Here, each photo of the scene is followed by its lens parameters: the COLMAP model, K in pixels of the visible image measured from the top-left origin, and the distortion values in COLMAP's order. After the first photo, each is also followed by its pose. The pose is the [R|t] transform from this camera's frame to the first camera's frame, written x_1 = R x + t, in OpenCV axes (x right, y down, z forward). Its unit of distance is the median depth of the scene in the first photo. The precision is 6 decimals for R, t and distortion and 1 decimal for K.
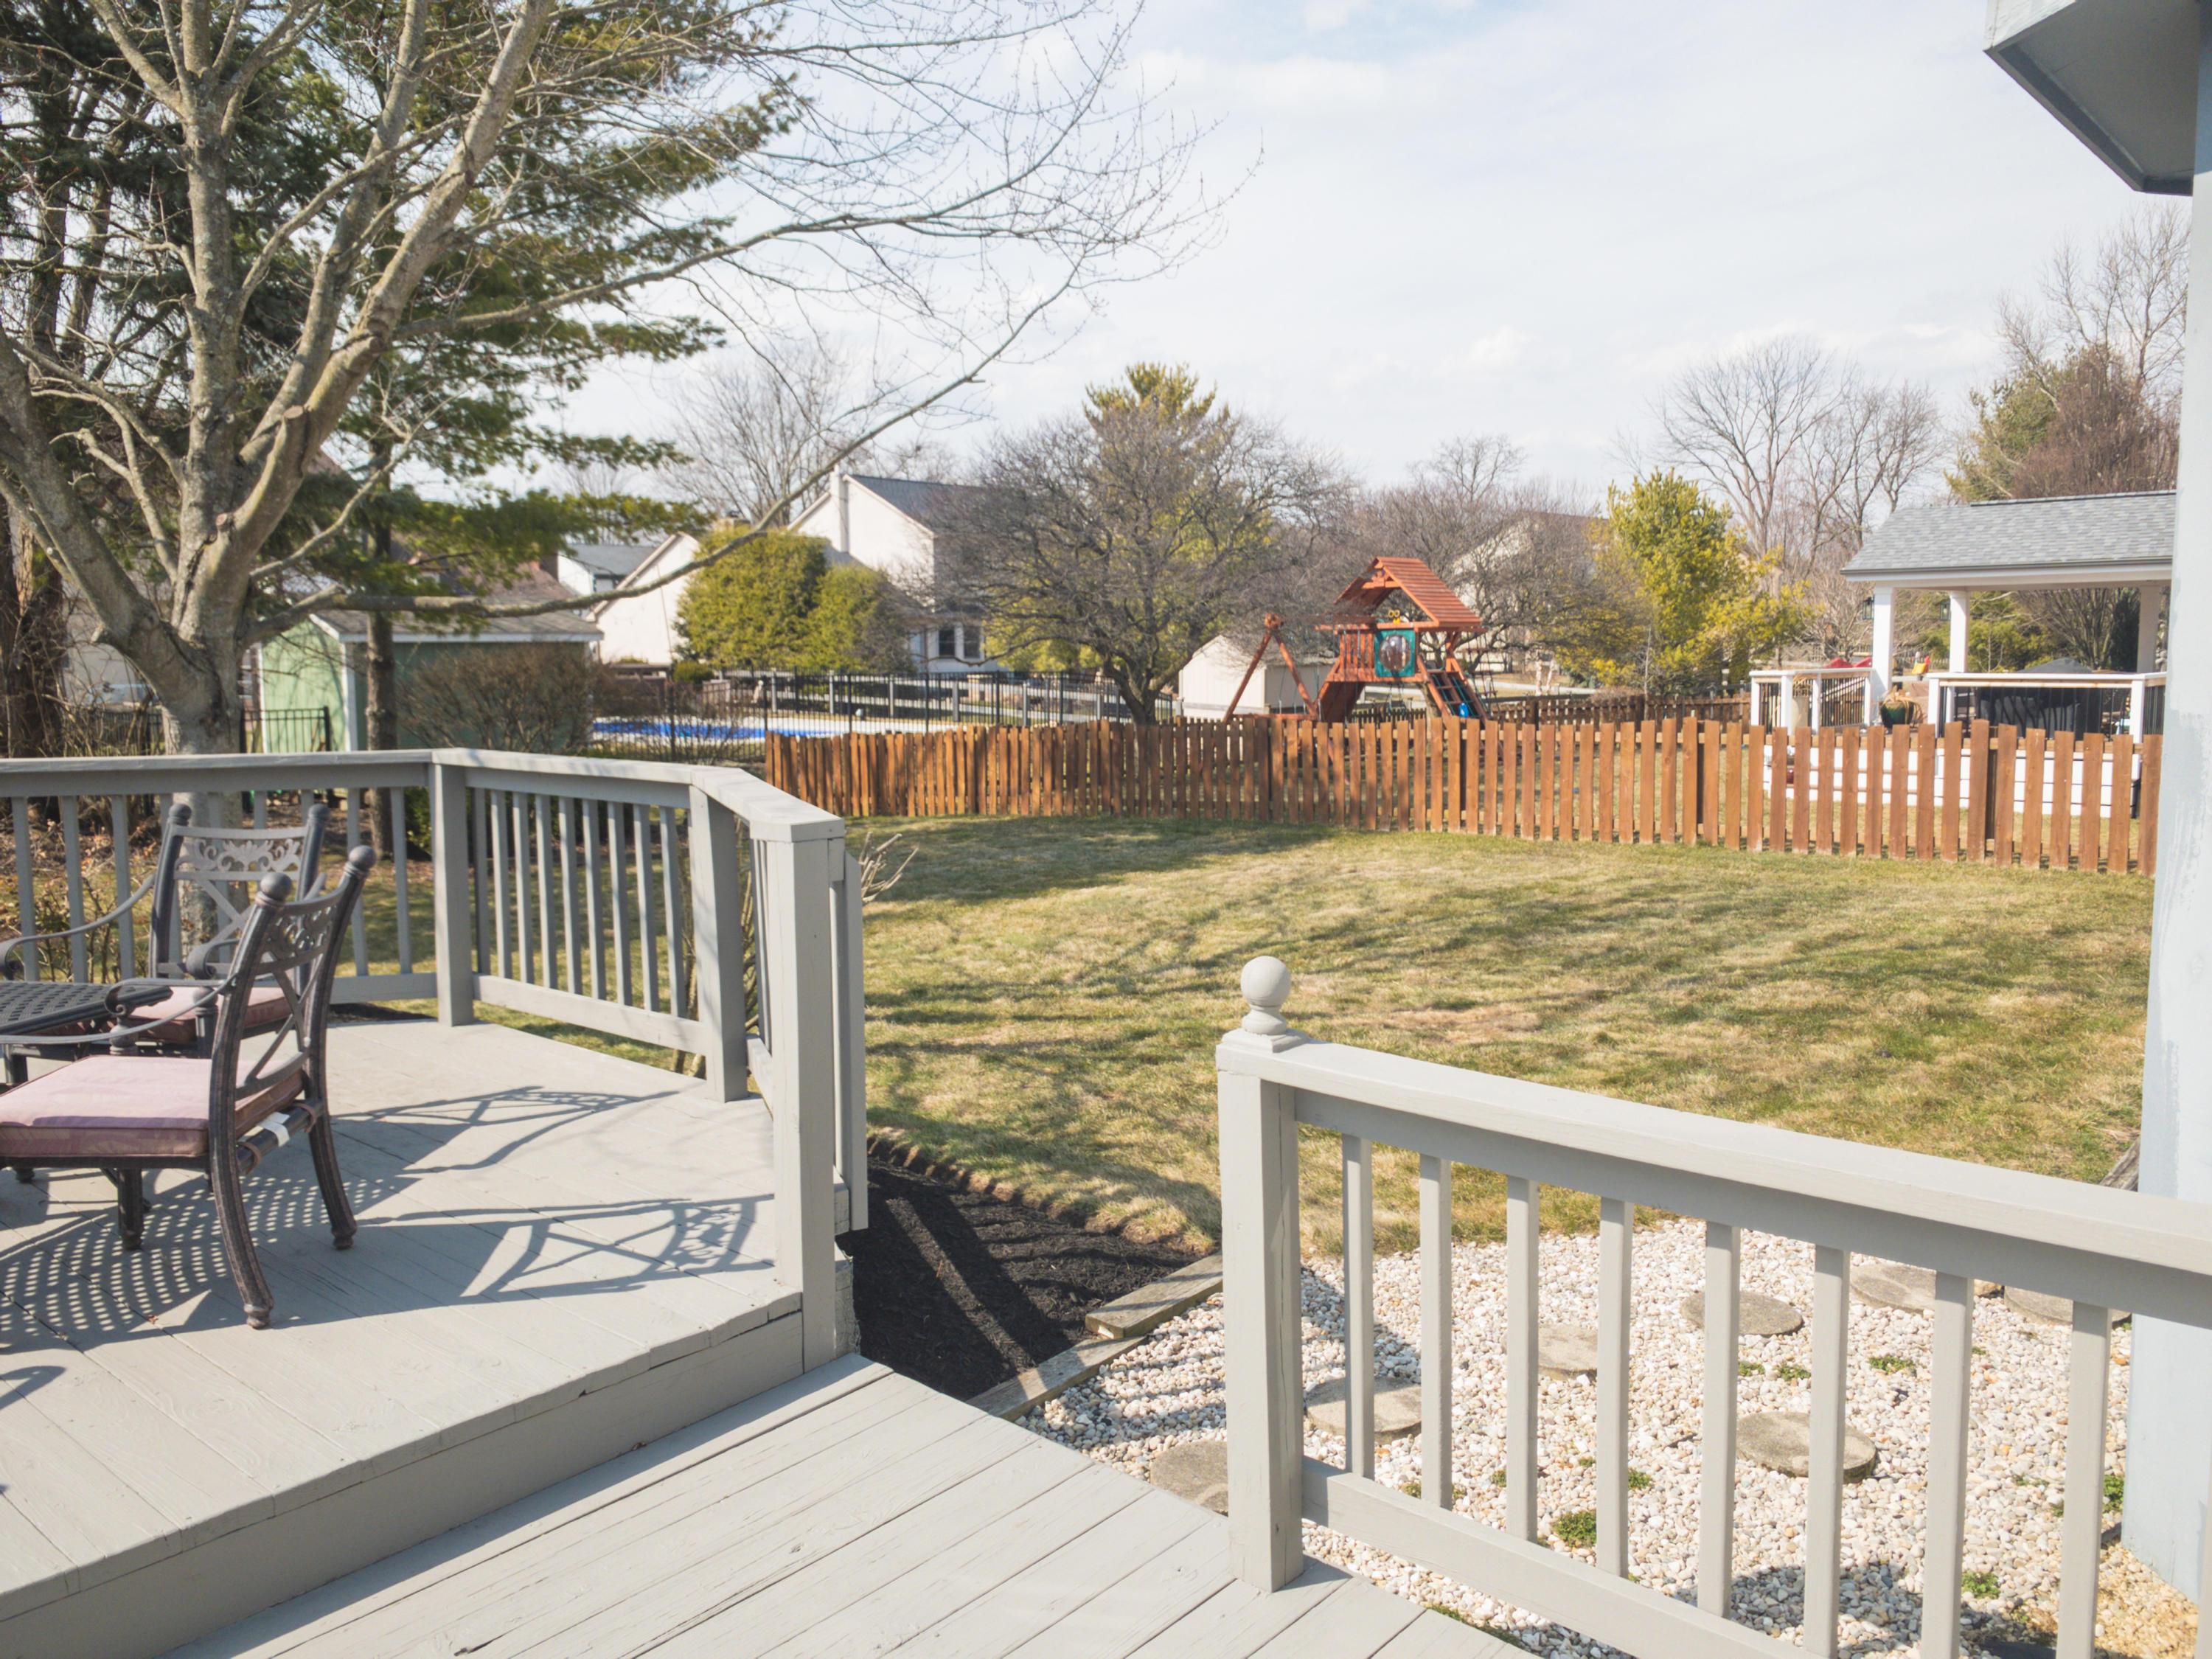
lens RADIAL K [[1714.9, 0, 1115.7], [0, 1714.9, 808.4], [0, 0, 1]] dist [0.004929, -0.002411]
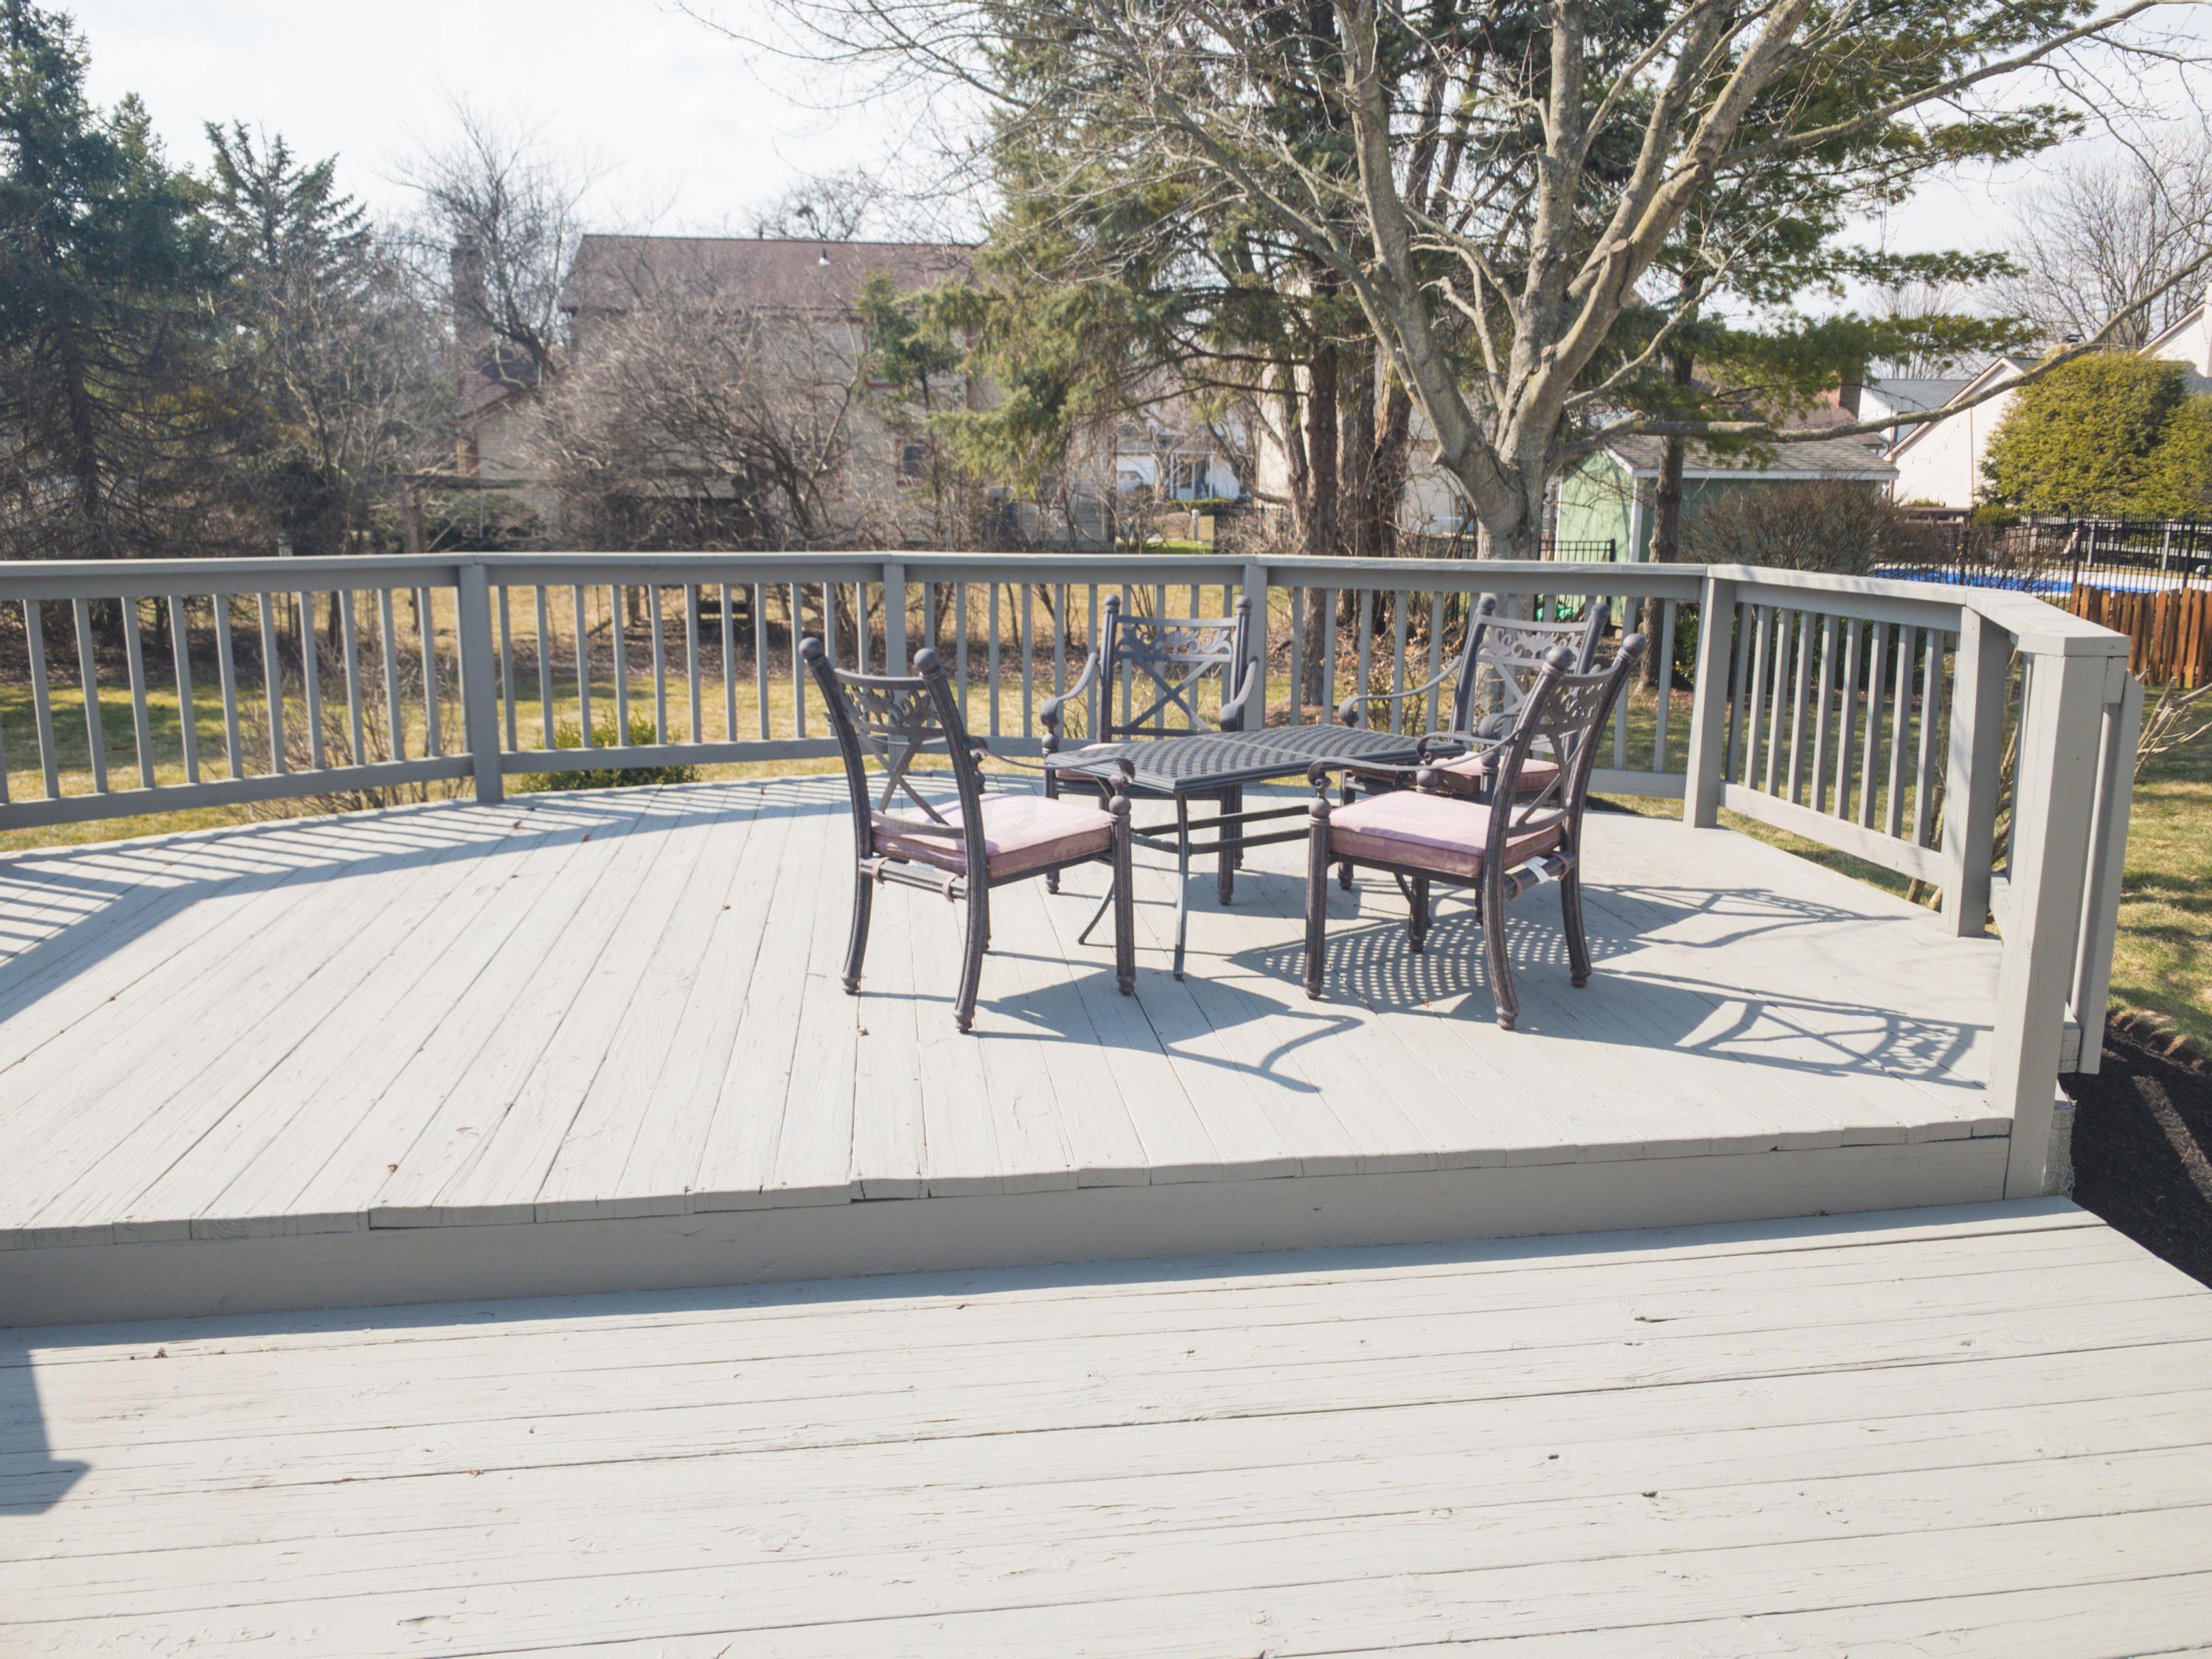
lens RADIAL K [[1714.9, 0, 1115.7], [0, 1714.9, 808.4], [0, 0, 1]] dist [0.004929, -0.002411]
pose [[0.758043, 0.136426, -0.637776, 0.013454], [-0.078435, 0.989850, 0.118511, 0.014163], [0.647471, -0.039813, 0.761050, -0.030693]]
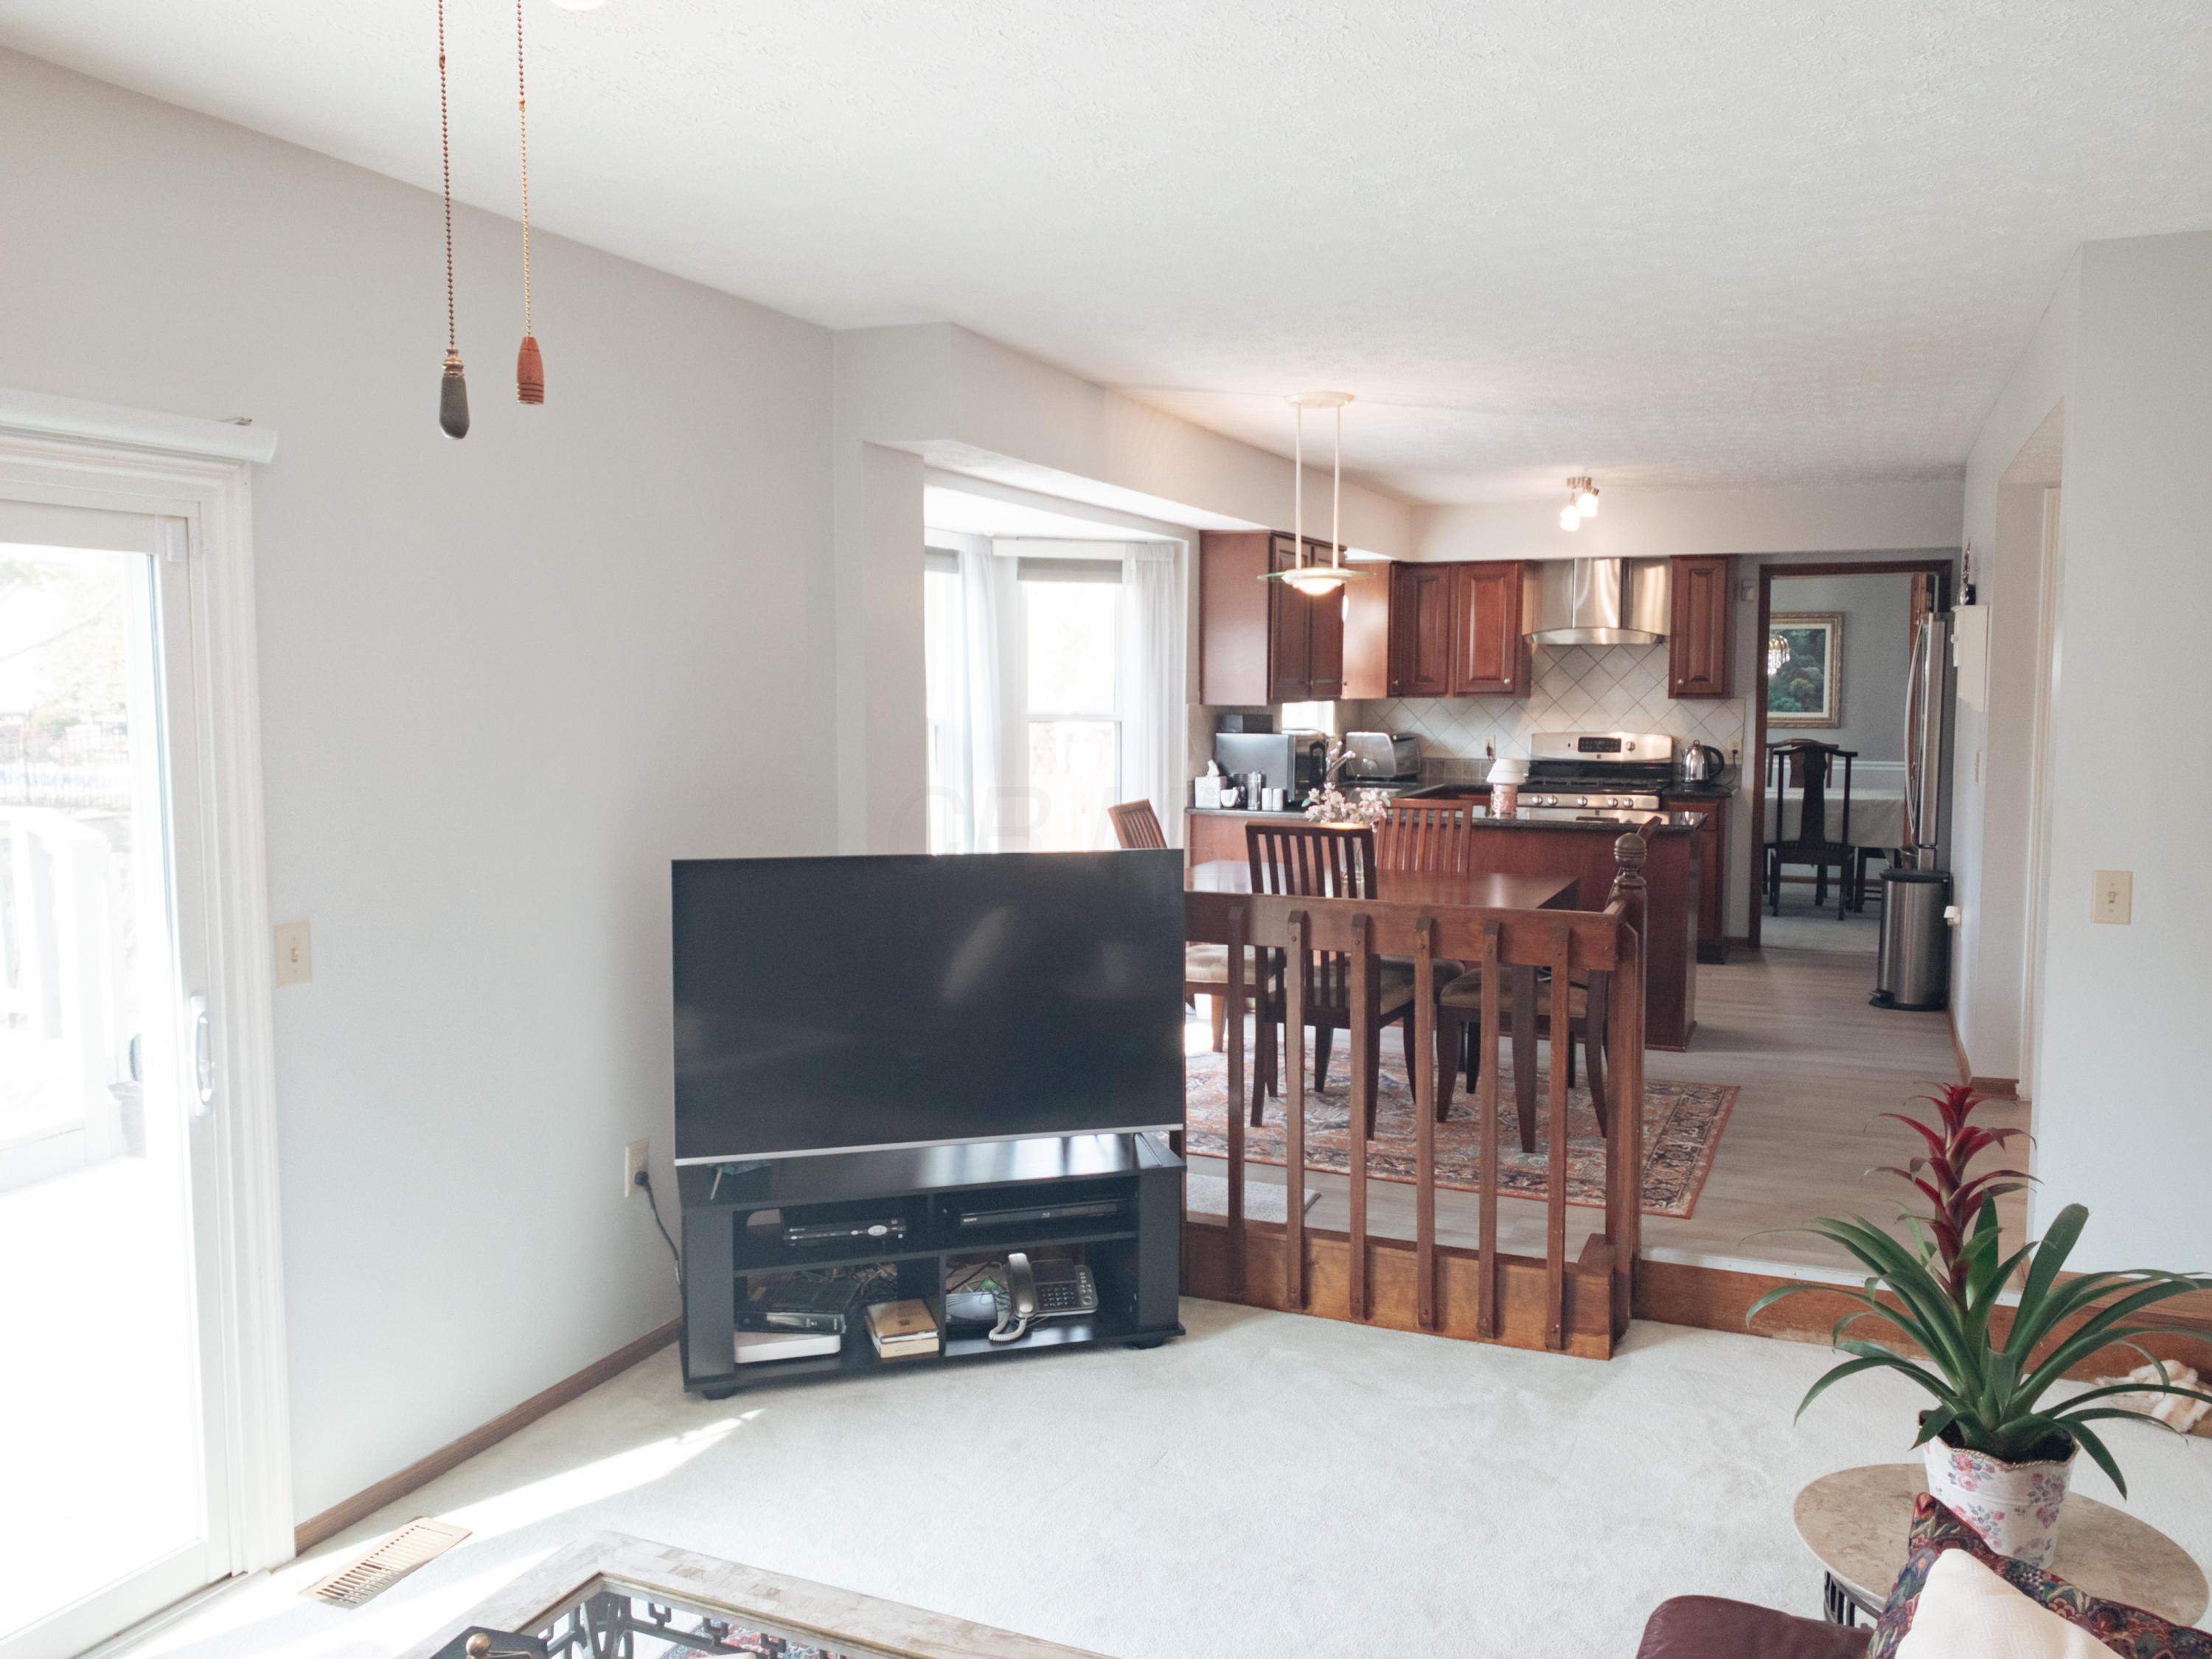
lens RADIAL K [[1714.9, 0, 1115.7], [0, 1714.9, 808.4], [0, 0, 1]] dist [0.004929, -0.002411]
pose [[0.952864, -0.012472, 0.303142, 0.127876], [0.019827, 0.999579, -0.021198, 0.014289], [-0.302750, 0.026209, 0.952710, -0.431155]]
